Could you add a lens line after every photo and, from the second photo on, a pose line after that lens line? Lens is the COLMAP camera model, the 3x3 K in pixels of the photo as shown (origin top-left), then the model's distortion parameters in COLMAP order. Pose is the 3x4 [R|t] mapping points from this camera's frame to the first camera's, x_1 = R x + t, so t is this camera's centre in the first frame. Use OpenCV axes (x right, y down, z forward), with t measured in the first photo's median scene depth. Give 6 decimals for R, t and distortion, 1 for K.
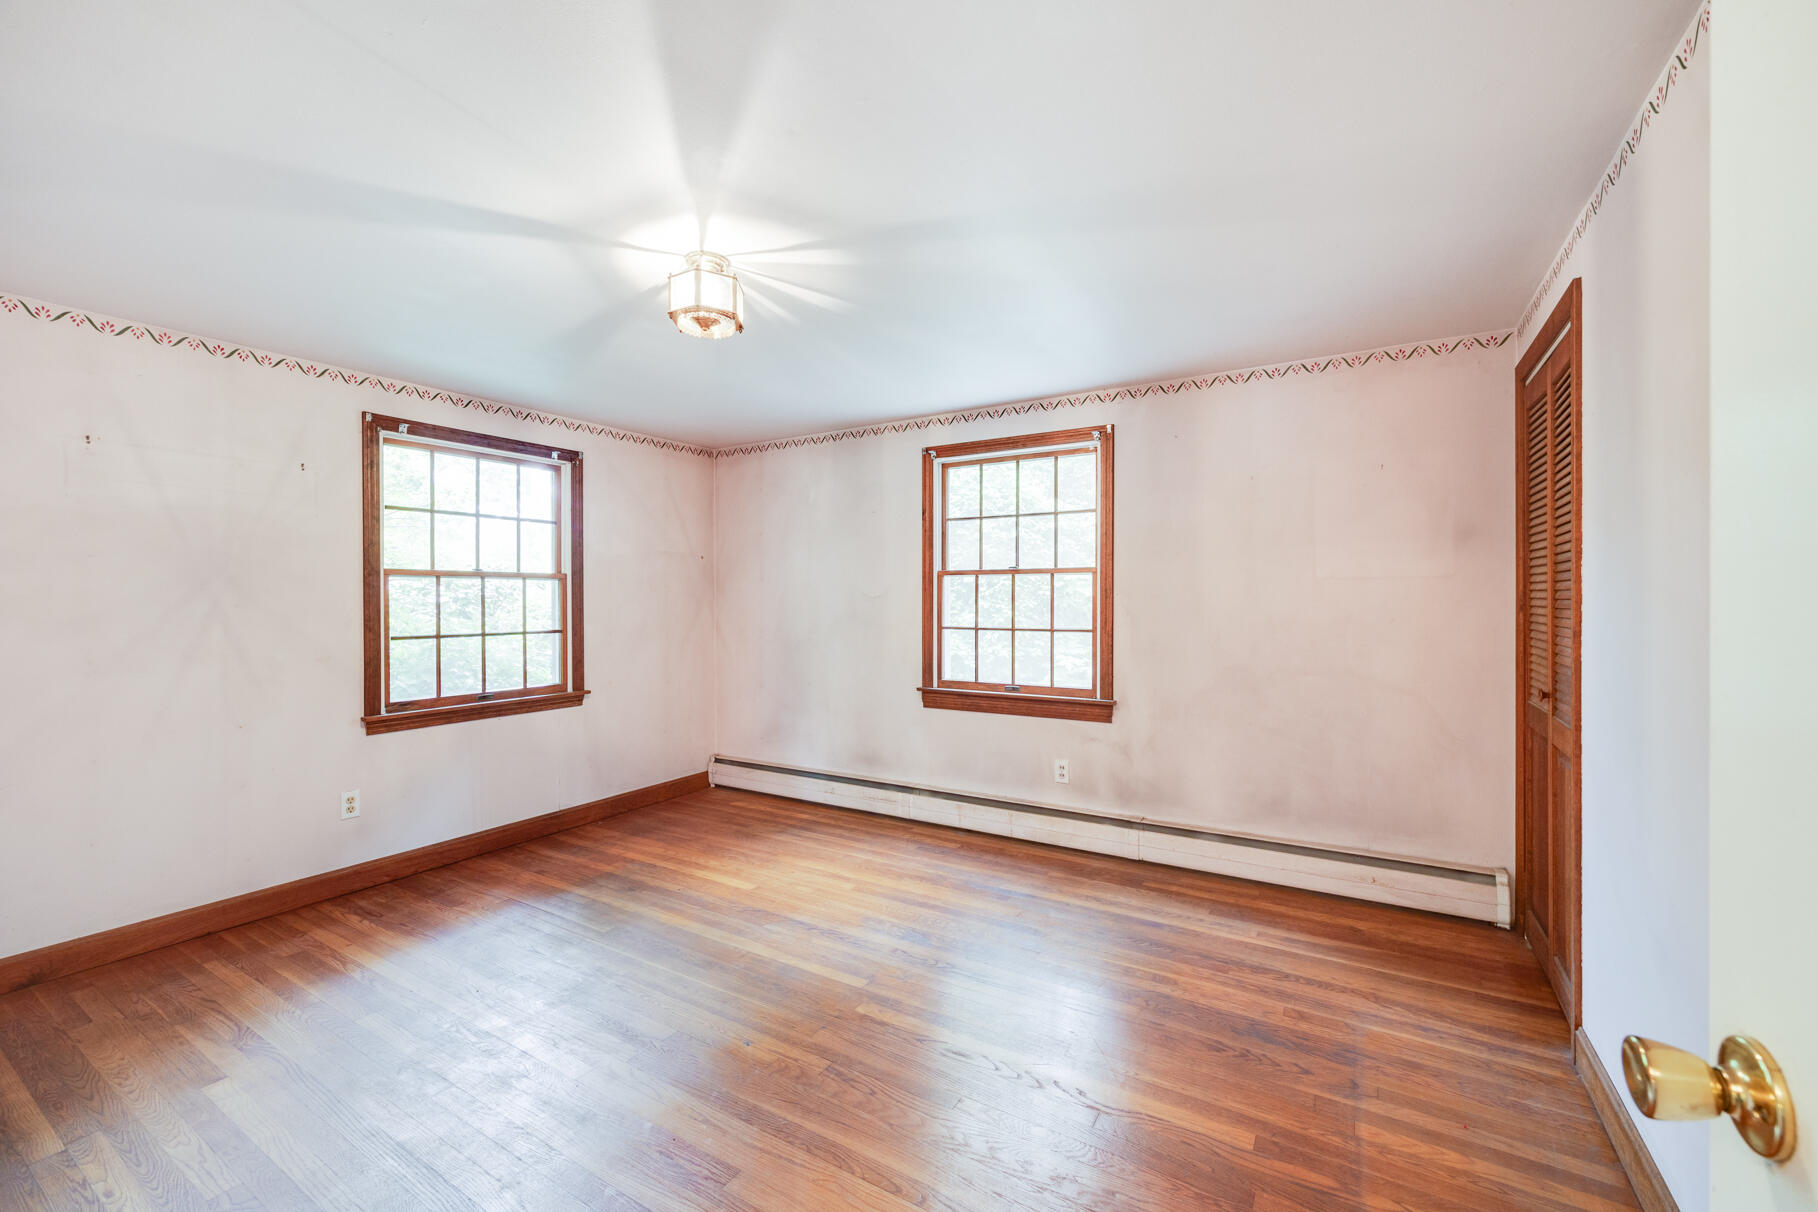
lens RADIAL K [[736.6, 0, 905.0], [0, 736.6, 606.3], [0, 0, 1]] dist [0.000003, -0.000009]
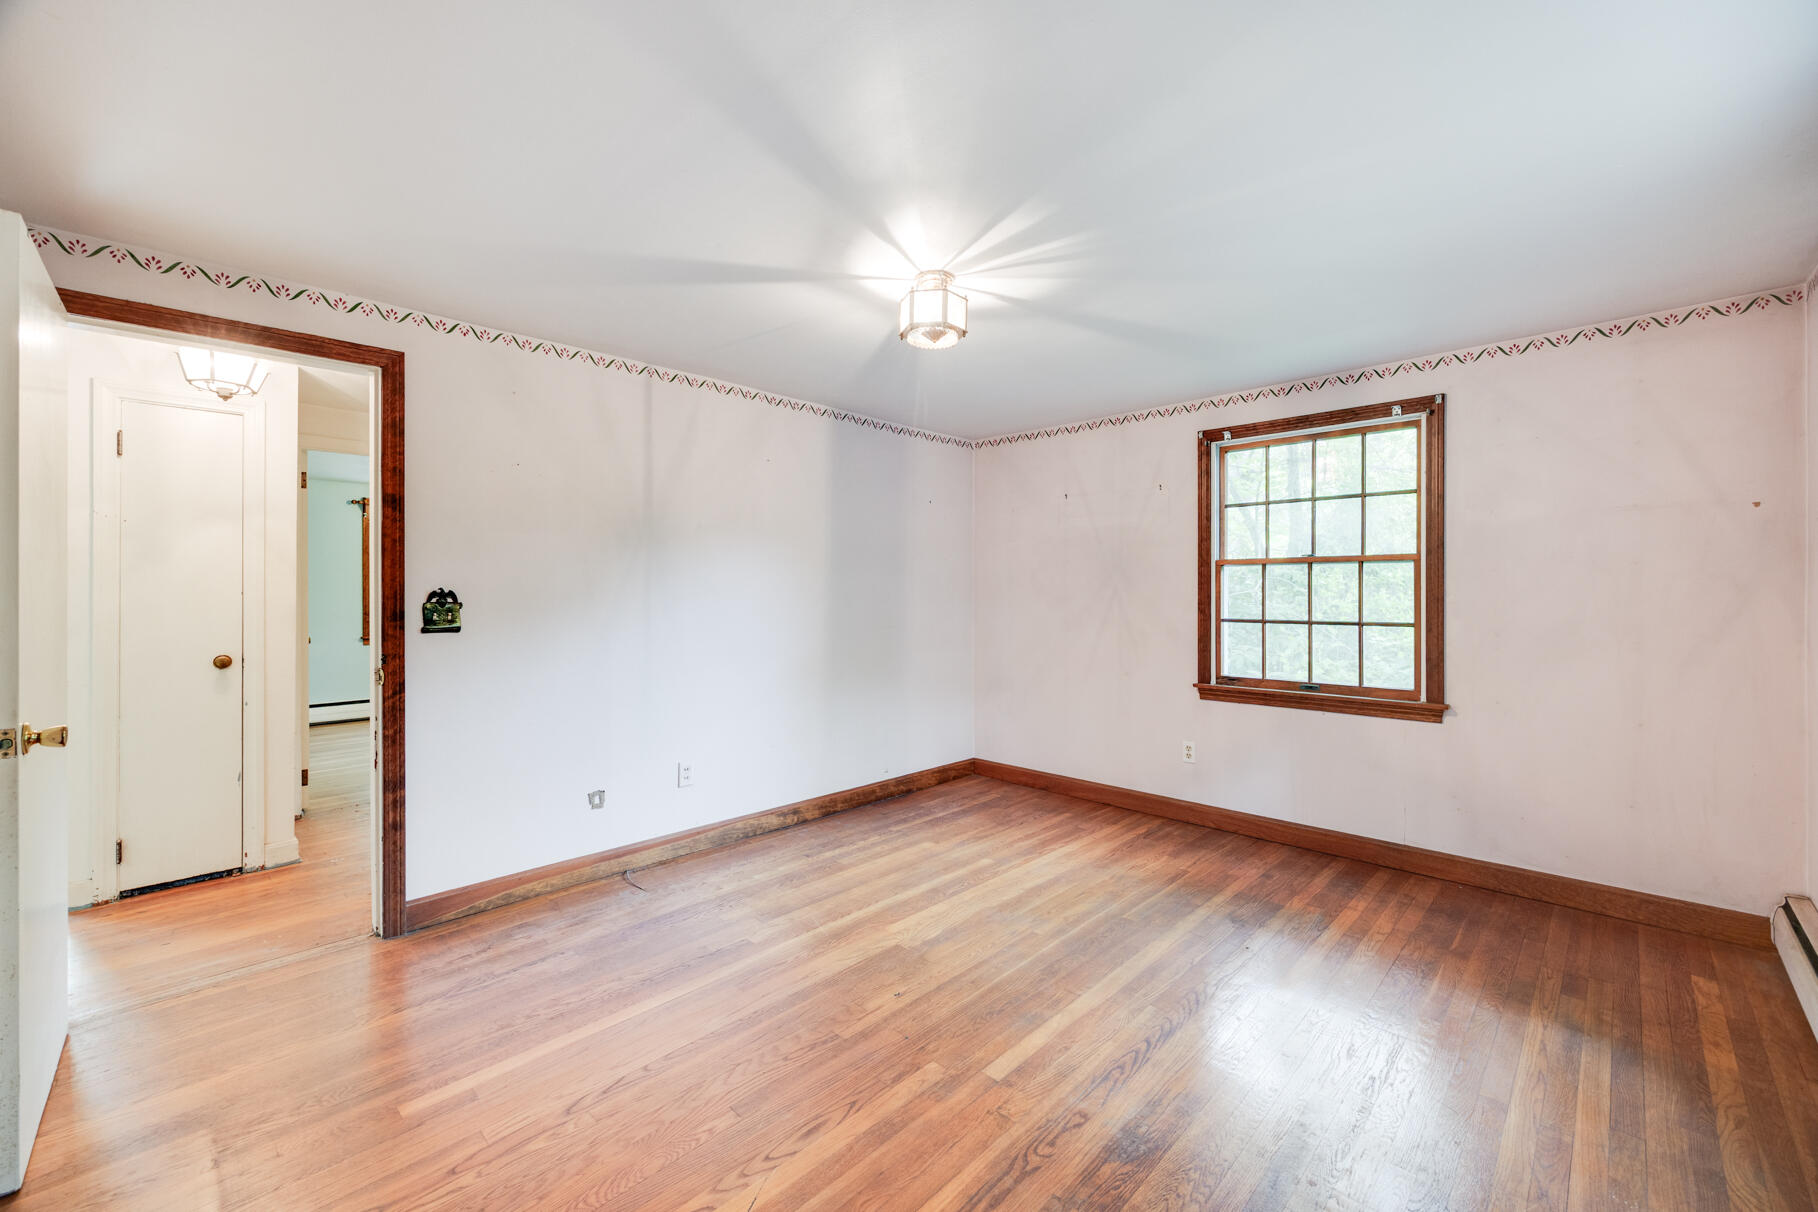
lens RADIAL K [[721.1, 0, 917.7], [0, 721.1, 587.6], [0, 0, 1]] dist [-0.012536, -0.000164]
pose [[-0.212993, -0.001026, -0.977053, 0.476287], [-0.006607, 0.999978, 0.000390, -0.004268], [0.977031, 0.006538, -0.212995, 0.729840]]
